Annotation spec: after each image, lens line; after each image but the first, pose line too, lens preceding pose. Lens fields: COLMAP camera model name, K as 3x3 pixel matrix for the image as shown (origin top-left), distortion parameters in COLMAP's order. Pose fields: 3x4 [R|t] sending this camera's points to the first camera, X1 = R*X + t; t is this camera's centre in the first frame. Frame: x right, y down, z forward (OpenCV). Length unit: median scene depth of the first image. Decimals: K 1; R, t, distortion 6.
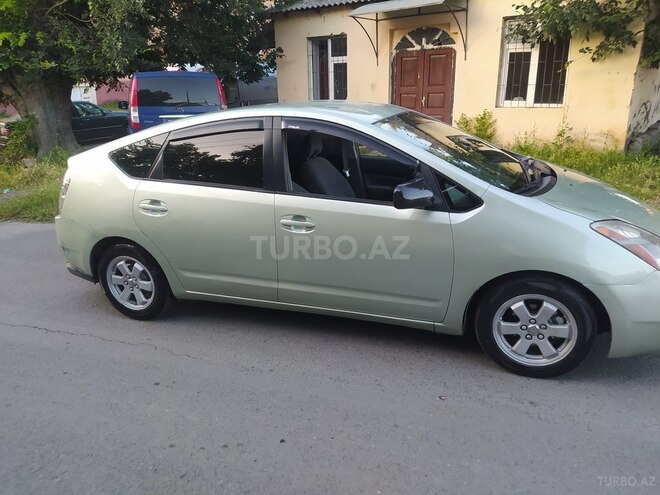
lens RADIAL K [[478.0, 0, 330.0], [0, 478.0, 247.5], [0, 0, 1]] dist [0.027720, -0.027794]
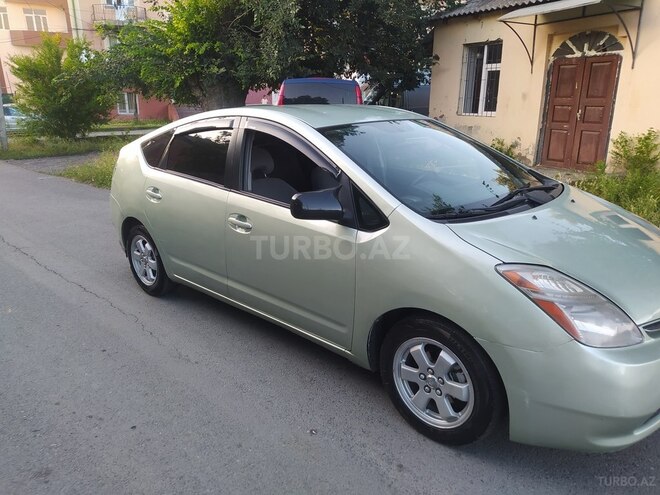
lens RADIAL K [[478.0, 0, 330.0], [0, 478.0, 247.5], [0, 0, 1]] dist [0.027720, -0.027794]
pose [[0.924776, 0.140470, -0.353636, 0.132019], [-0.146562, 0.989154, 0.009642, -0.010470], [0.351155, 0.042913, 0.935333, 0.037914]]
